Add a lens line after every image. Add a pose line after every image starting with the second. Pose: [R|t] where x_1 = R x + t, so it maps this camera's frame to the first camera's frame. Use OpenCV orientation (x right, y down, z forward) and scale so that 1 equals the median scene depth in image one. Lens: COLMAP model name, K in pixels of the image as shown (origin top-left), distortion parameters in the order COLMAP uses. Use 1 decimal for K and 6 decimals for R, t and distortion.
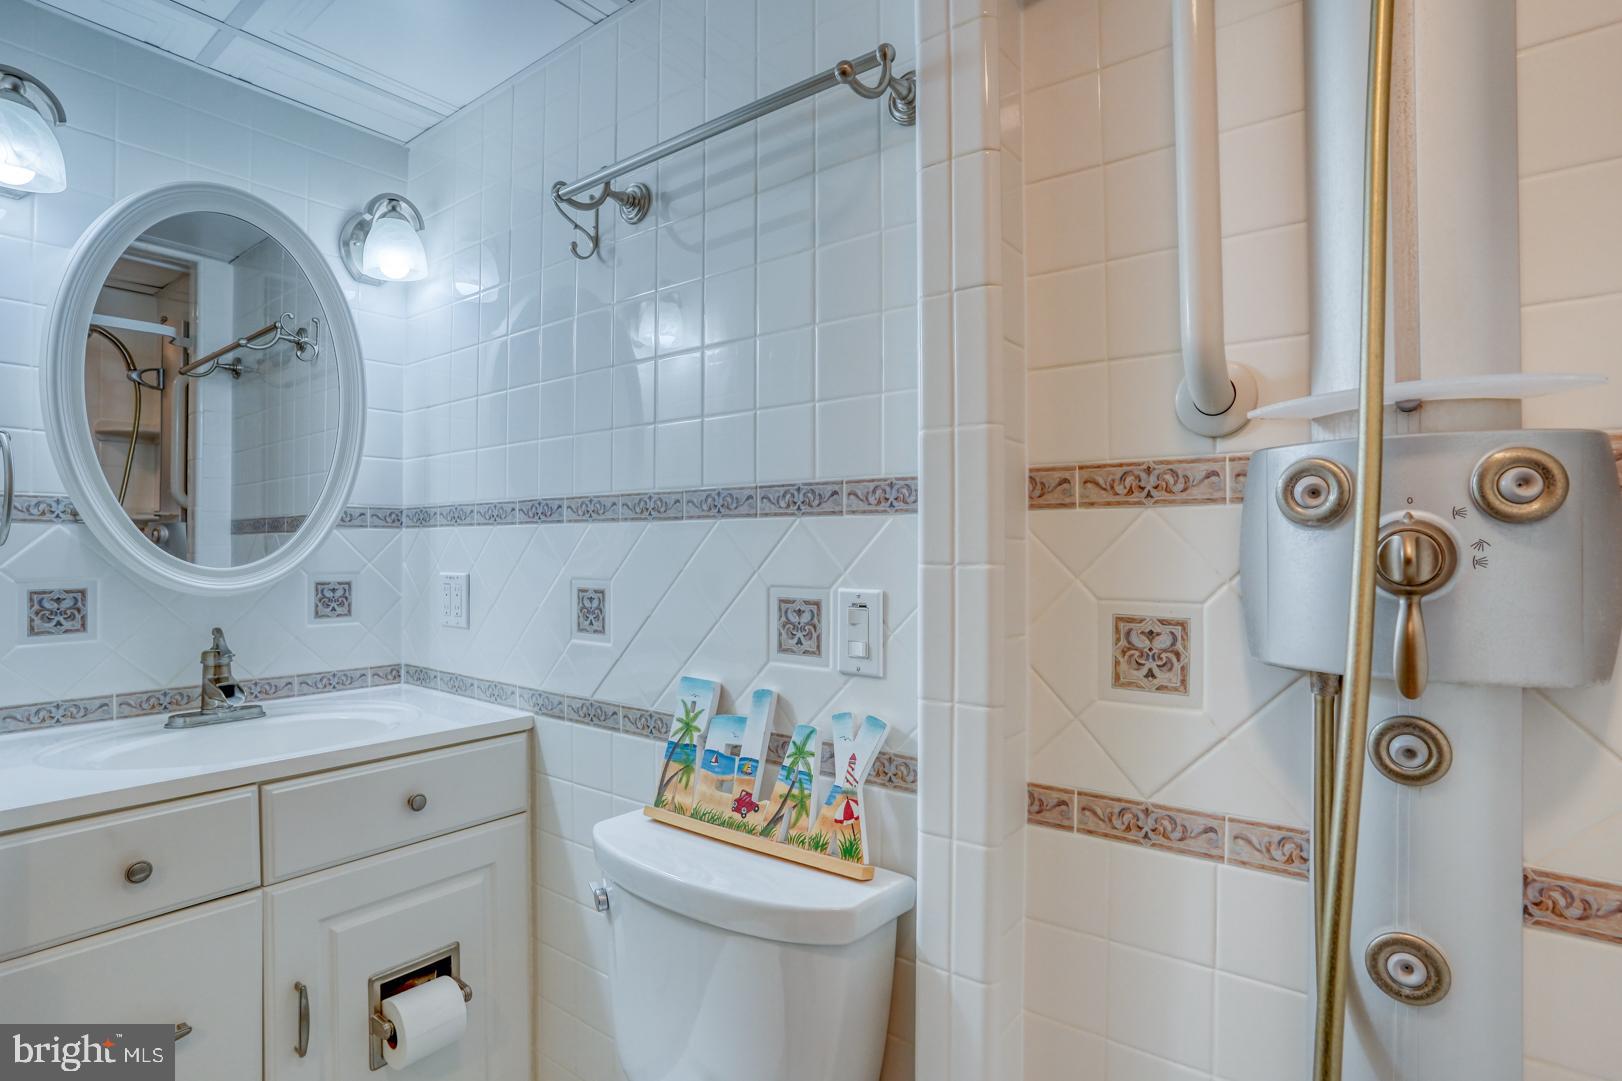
lens RADIAL K [[815.8, 0, 778.0], [0, 815.8, 540.7], [0, 0, 1]] dist [-0.064623, 0.025743]
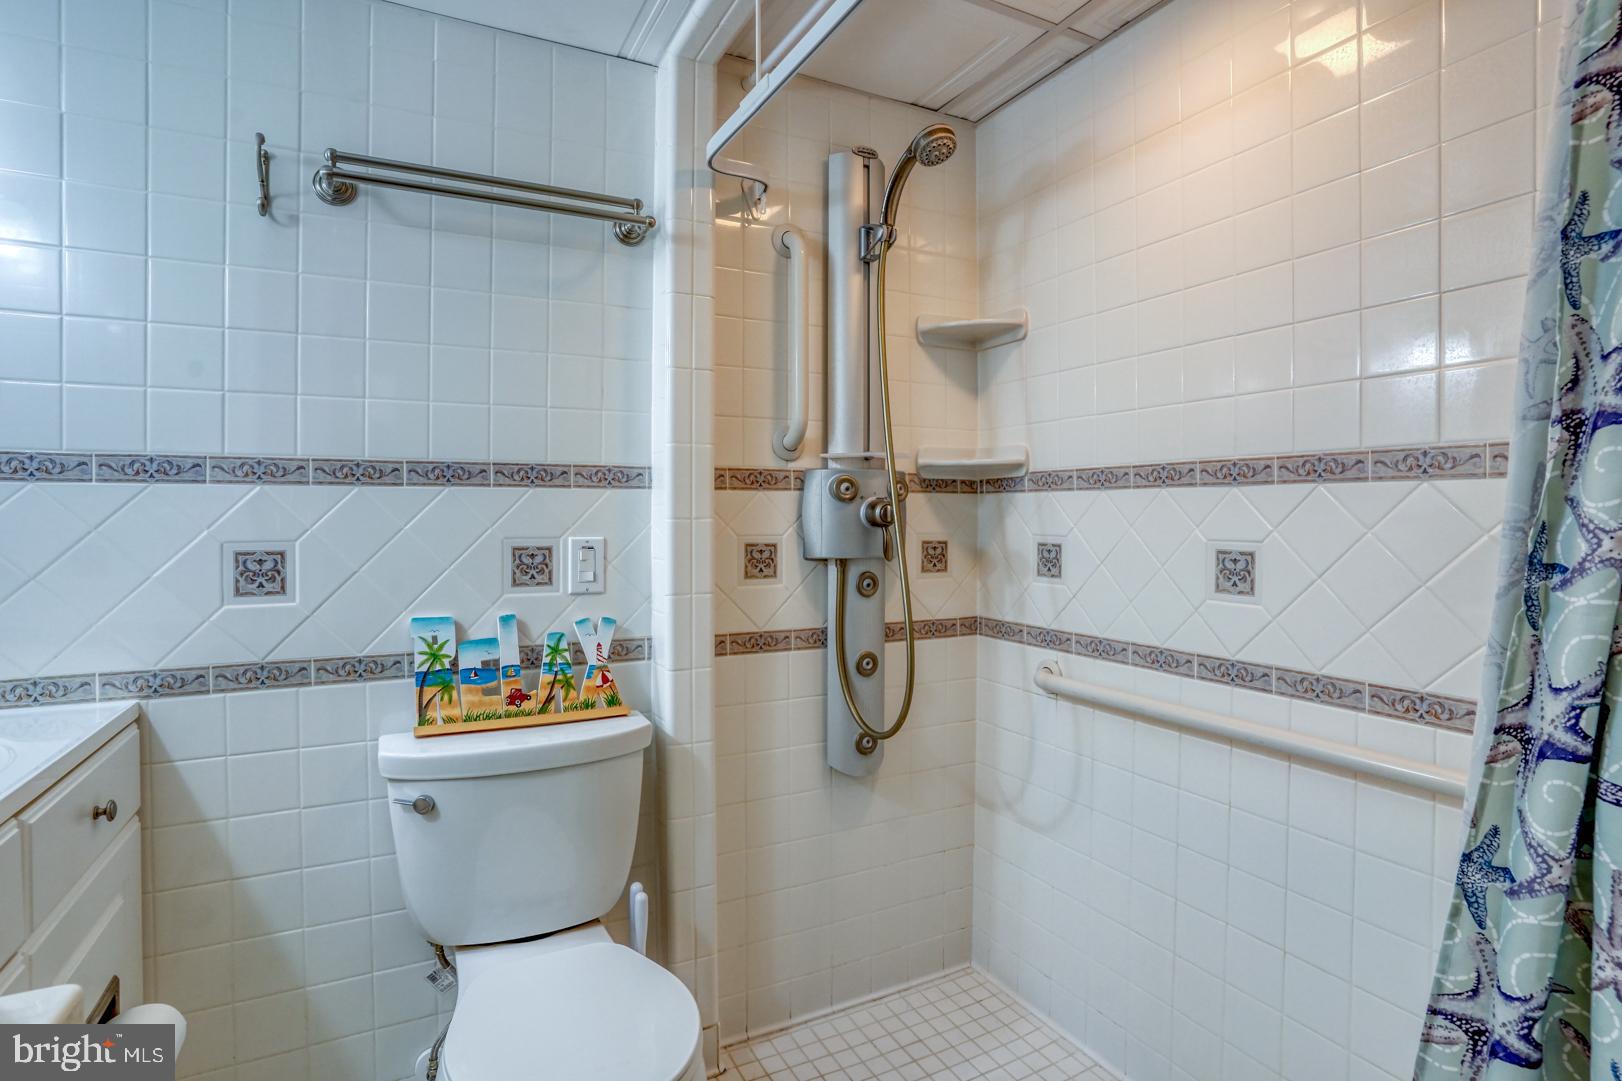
lens RADIAL K [[815.8, 0, 780.8], [0, 815.8, 522.5], [0, 0, 1]] dist [-0.064623, 0.025743]
pose [[0.458324, -0.010335, 0.888725, -1.049237], [-0.006668, 0.999864, 0.015066, 0.006373], [-0.888760, -0.012831, 0.458193, -0.015442]]
